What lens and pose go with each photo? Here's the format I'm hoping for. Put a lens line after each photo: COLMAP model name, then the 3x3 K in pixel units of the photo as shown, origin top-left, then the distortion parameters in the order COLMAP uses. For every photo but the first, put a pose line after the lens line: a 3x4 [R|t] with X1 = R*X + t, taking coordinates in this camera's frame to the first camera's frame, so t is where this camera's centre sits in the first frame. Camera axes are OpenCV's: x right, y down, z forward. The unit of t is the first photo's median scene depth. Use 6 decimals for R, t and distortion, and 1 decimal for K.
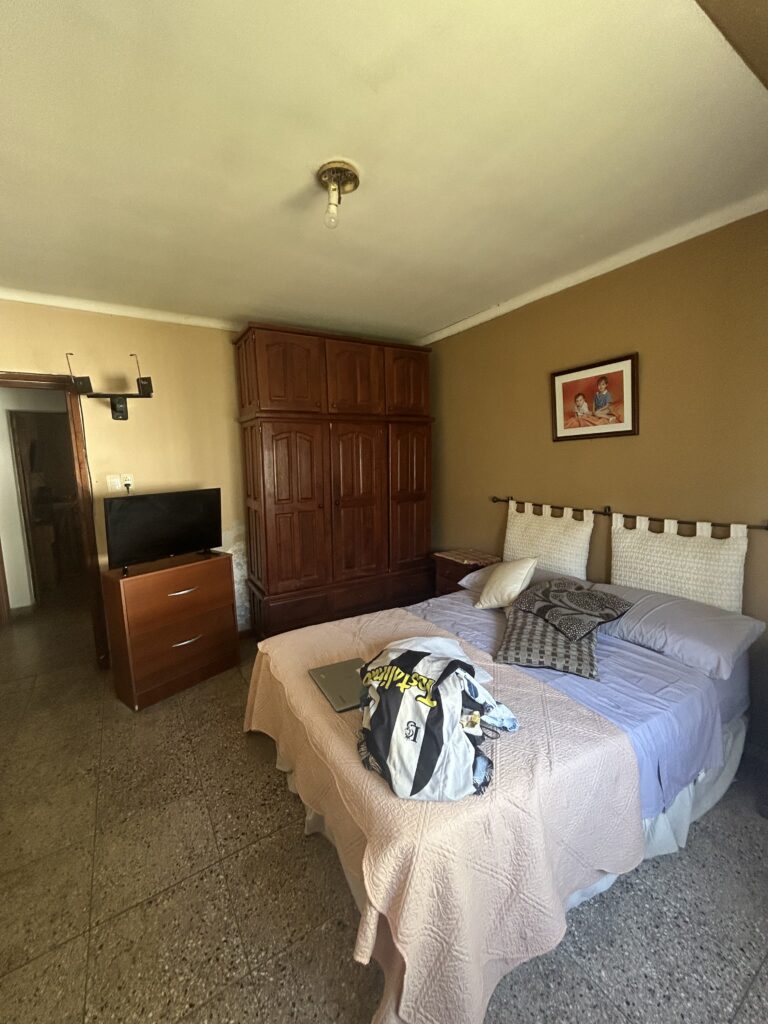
lens RADIAL K [[413.1, 0, 381.7], [0, 413.1, 510.3], [0, 0, 1]] dist [-0.001596, 0.000744]
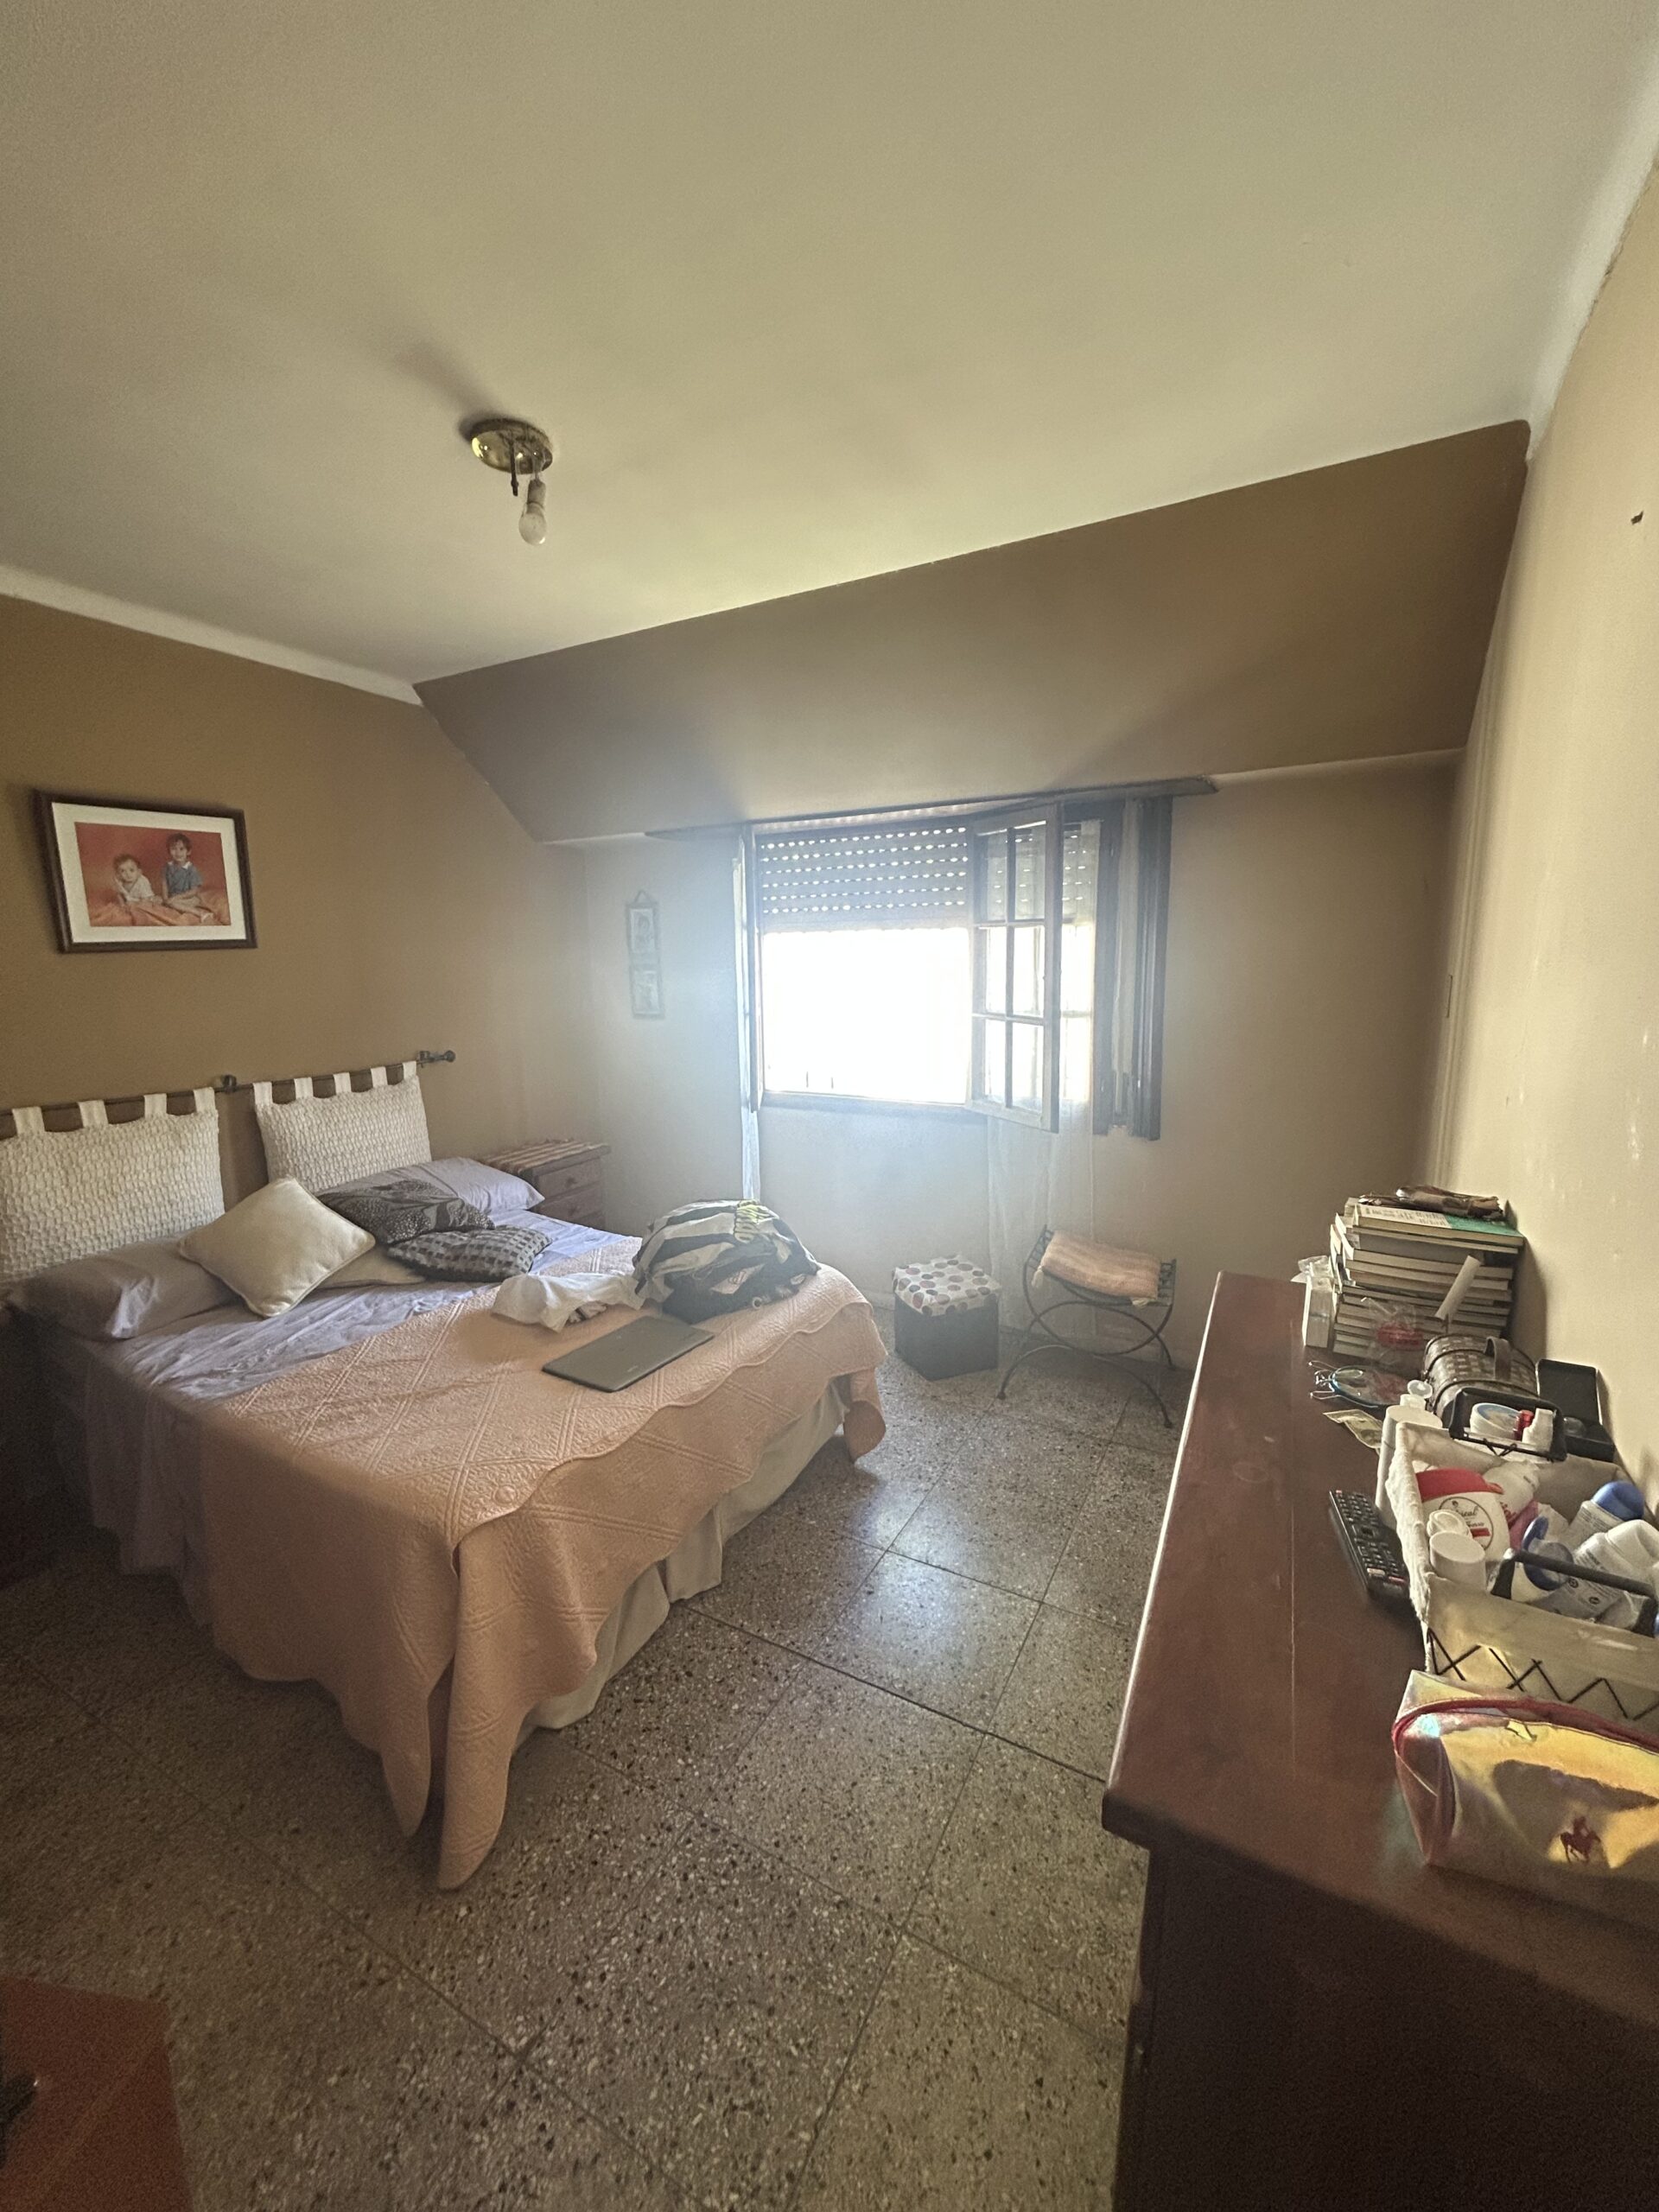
lens RADIAL K [[892.3, 0, 830.4], [0, 892.3, 1102.6], [0, 0, 1]] dist [-0.001596, 0.000744]
pose [[-0.484239, -0.117094, 0.867065, -0.891570], [0.134958, 0.969147, 0.206252, -0.113570], [-0.864464, 0.216893, -0.453496, 0.868039]]
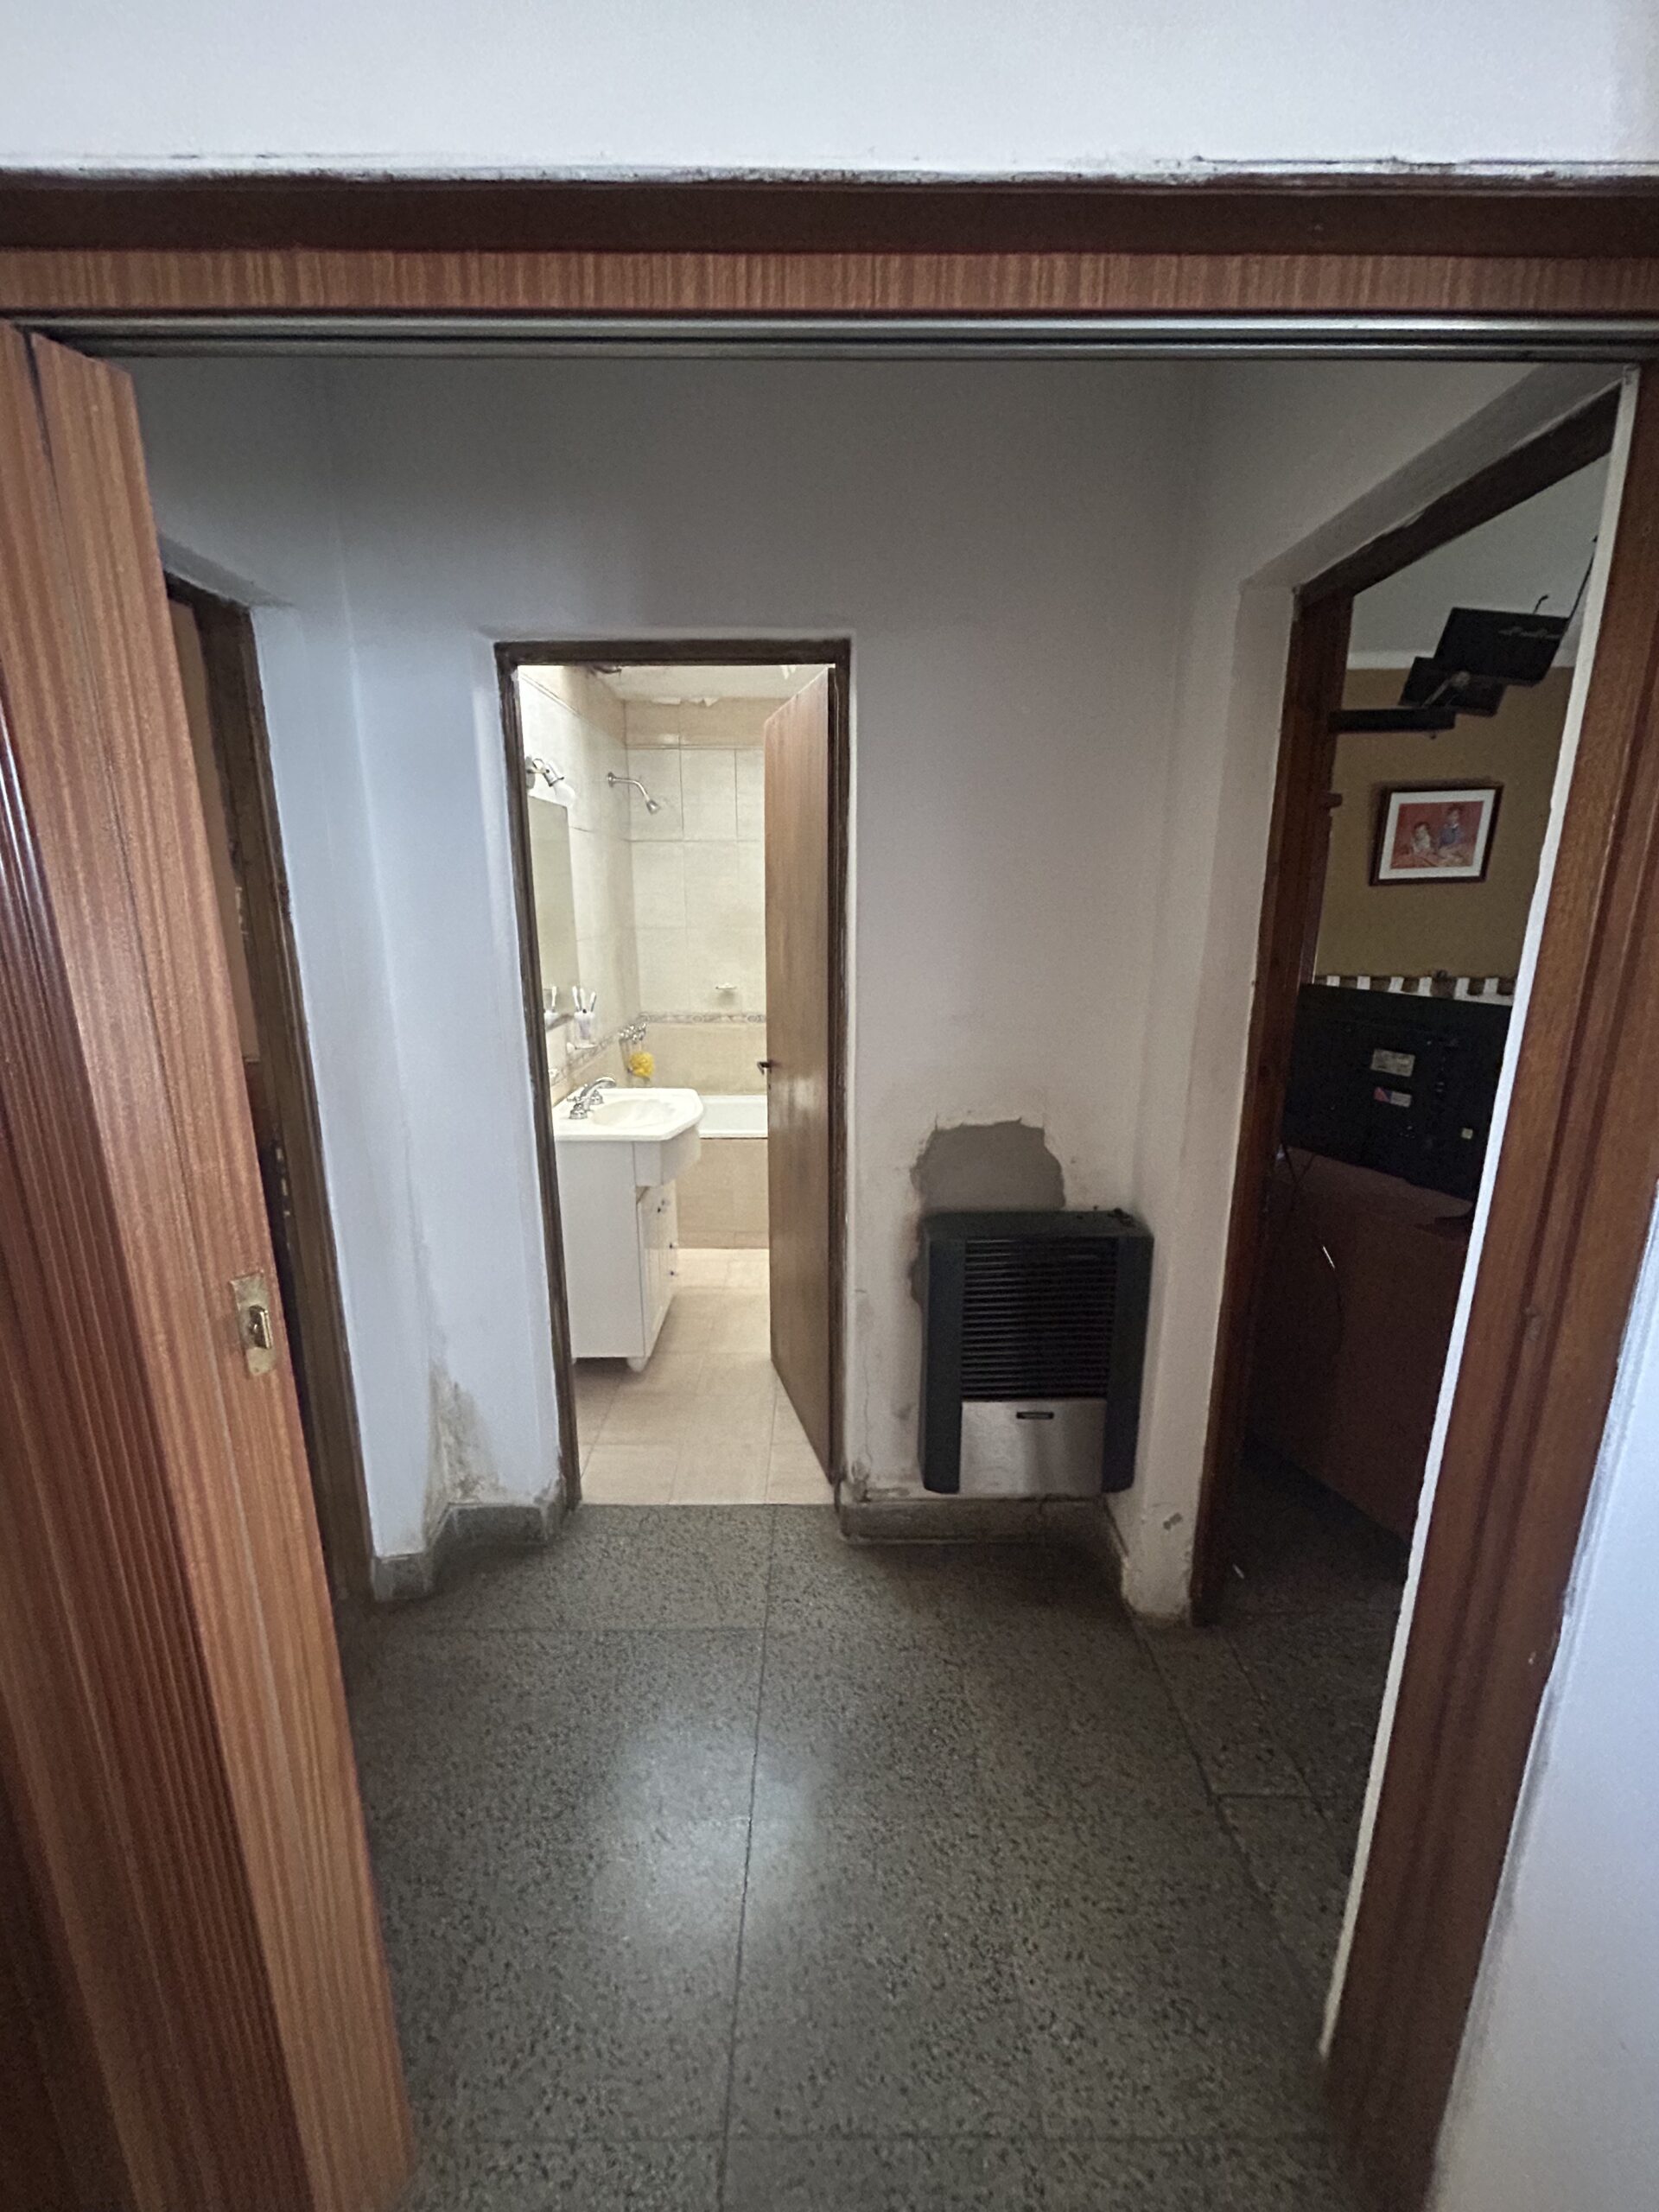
lens RADIAL K [[892.3, 0, 835.9], [0, 892.3, 1088.7], [0, 0, 1]] dist [-0.001596, 0.000744]
pose [[0.510272, -0.195057, 0.837601, -1.577348], [0.105766, 0.980780, 0.163967, -0.196576], [-0.853485, 0.004922, 0.521095, 1.121945]]
